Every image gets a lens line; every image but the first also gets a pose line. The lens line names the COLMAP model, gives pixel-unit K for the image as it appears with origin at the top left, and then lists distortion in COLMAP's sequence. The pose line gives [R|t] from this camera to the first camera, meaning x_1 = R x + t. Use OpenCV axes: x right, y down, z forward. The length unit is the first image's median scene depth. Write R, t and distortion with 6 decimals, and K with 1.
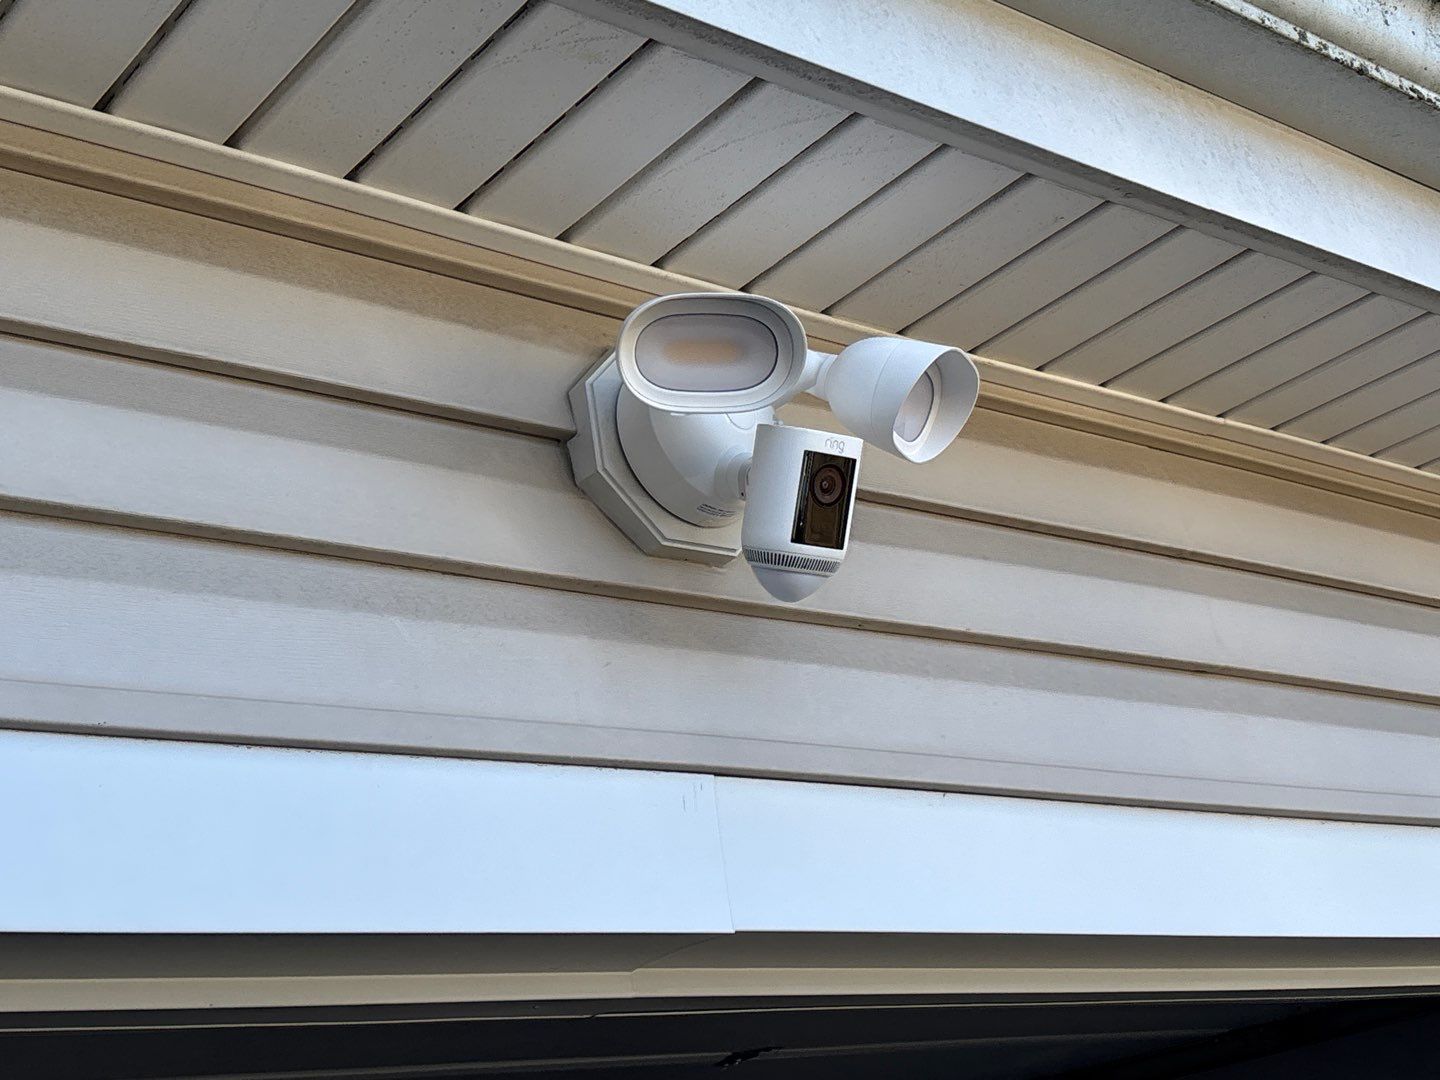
lens RADIAL K [[1902.3, 0, 722.5], [0, 1902.3, 569.4], [0, 0, 1]] dist [0.093083, -0.012221]
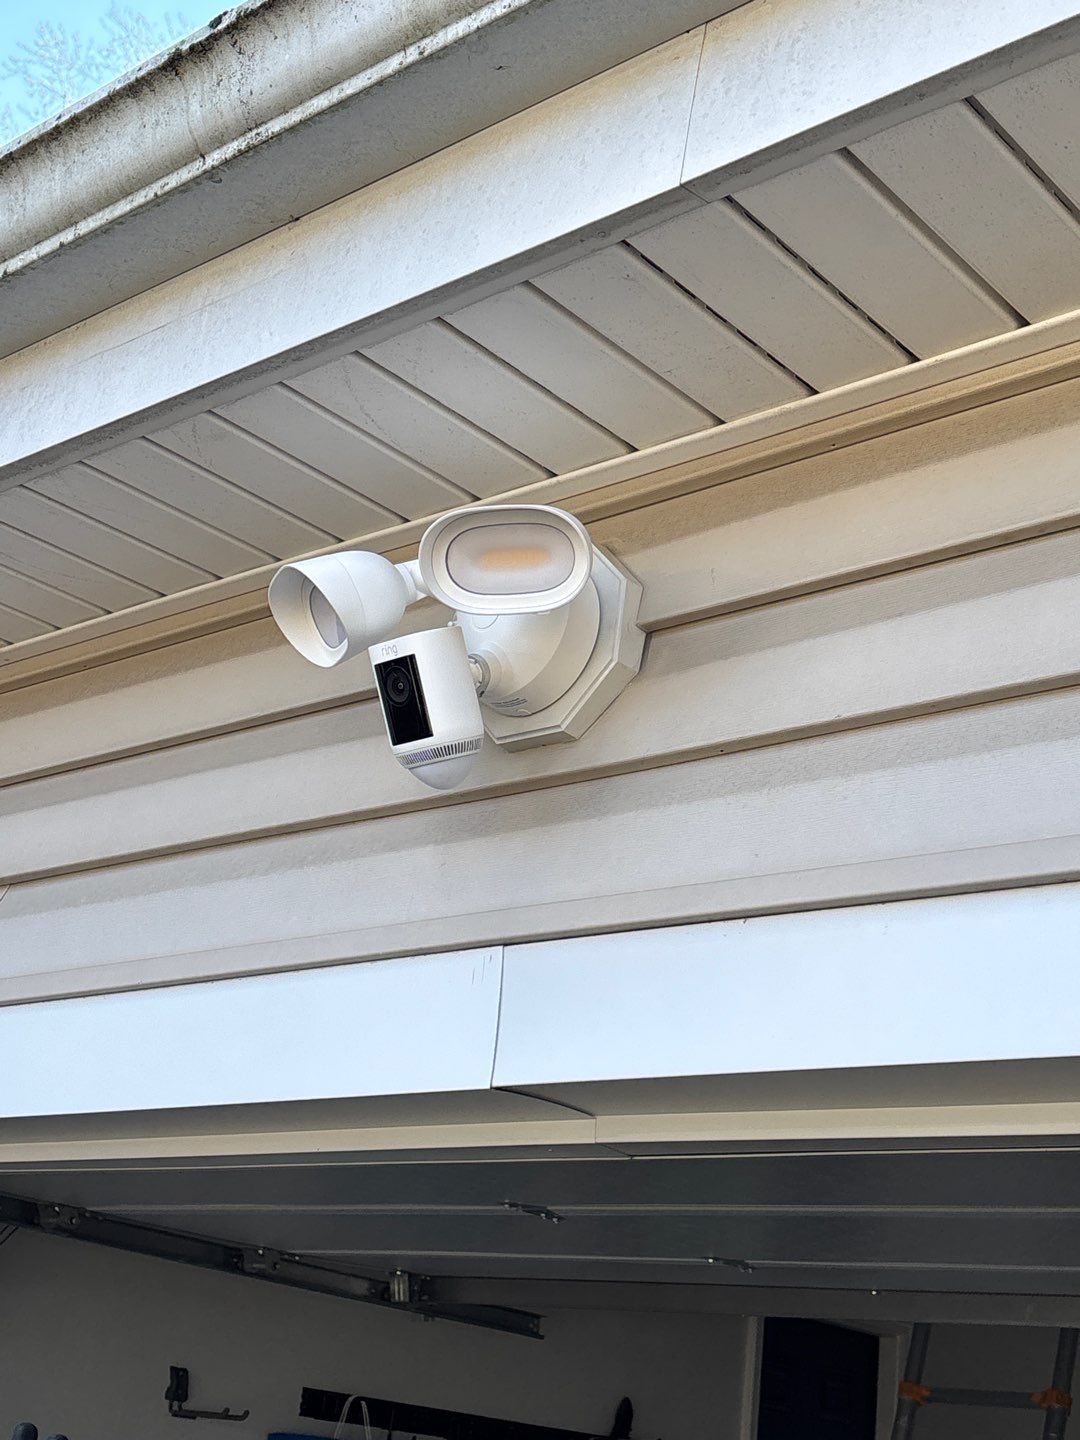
lens RADIAL K [[1902.3, 0, 657.7], [0, 1902.3, 720.5], [0, 0, 1]] dist [0.093083, -0.012221]
pose [[0.214826, -0.198270, -0.956315, 1.109500], [0.231516, 0.961606, -0.147359, 0.167669], [0.948815, -0.189746, 0.252480, 0.837158]]
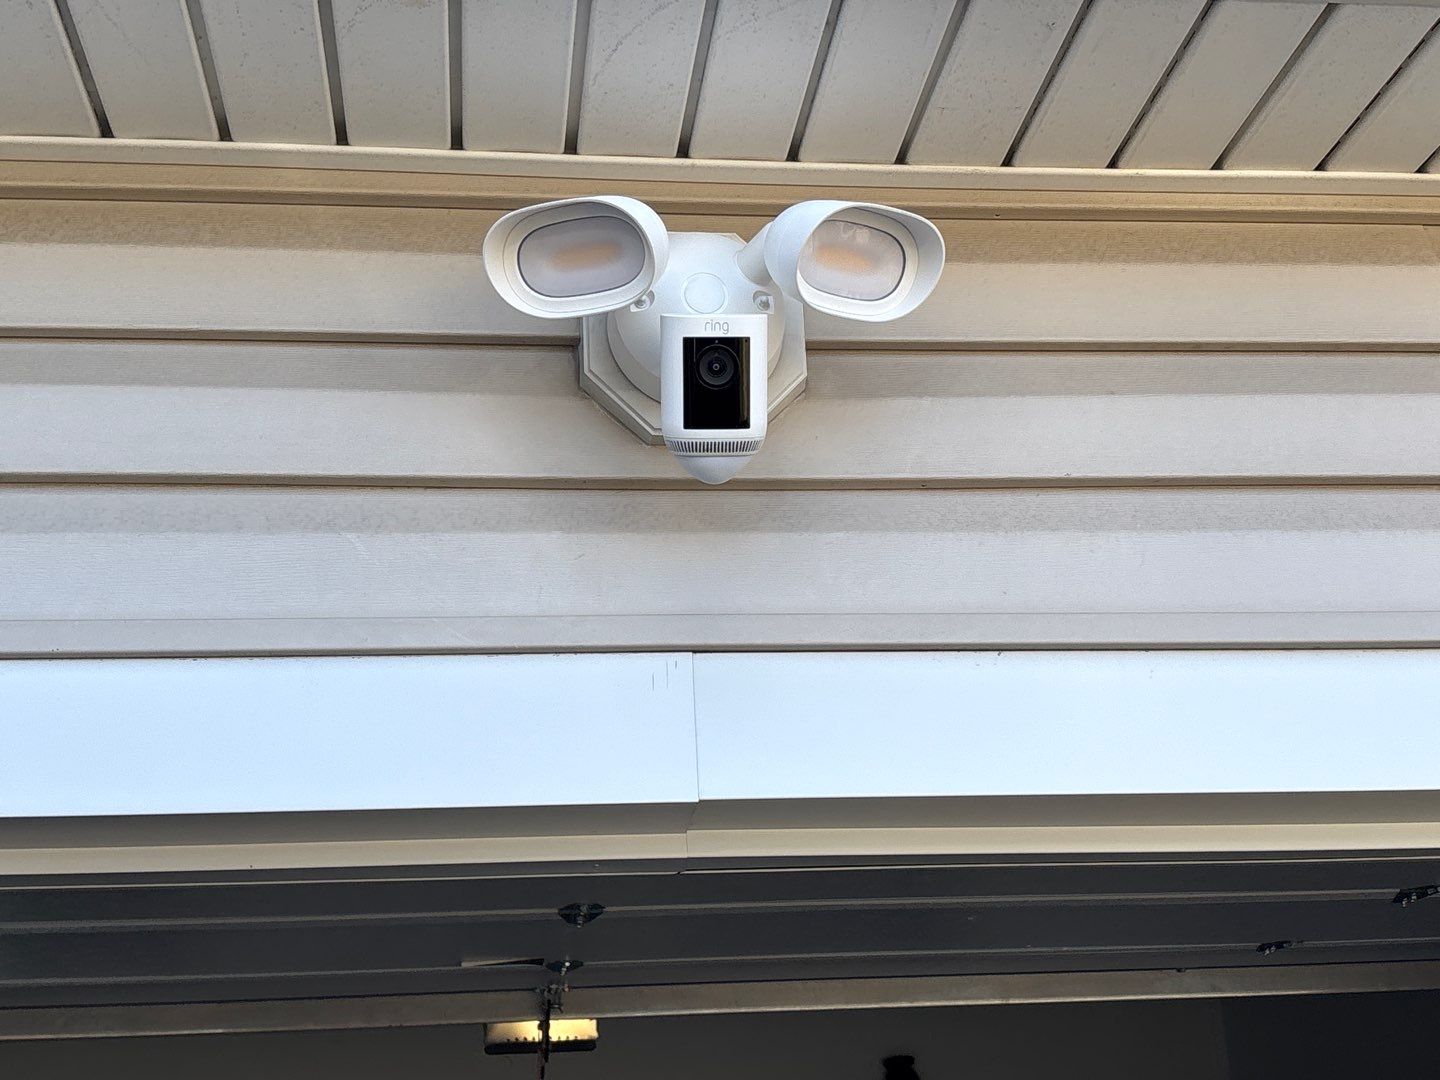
lens RADIAL K [[1902.3, 0, 722.5], [0, 1902.3, 569.4], [0, 0, 1]] dist [0.093083, -0.012221]
pose [[0.857438, -0.066986, -0.510209, 0.550542], [0.114275, 0.991521, 0.061868, 0.000051], [0.501739, -0.111353, 0.857822, 0.117957]]
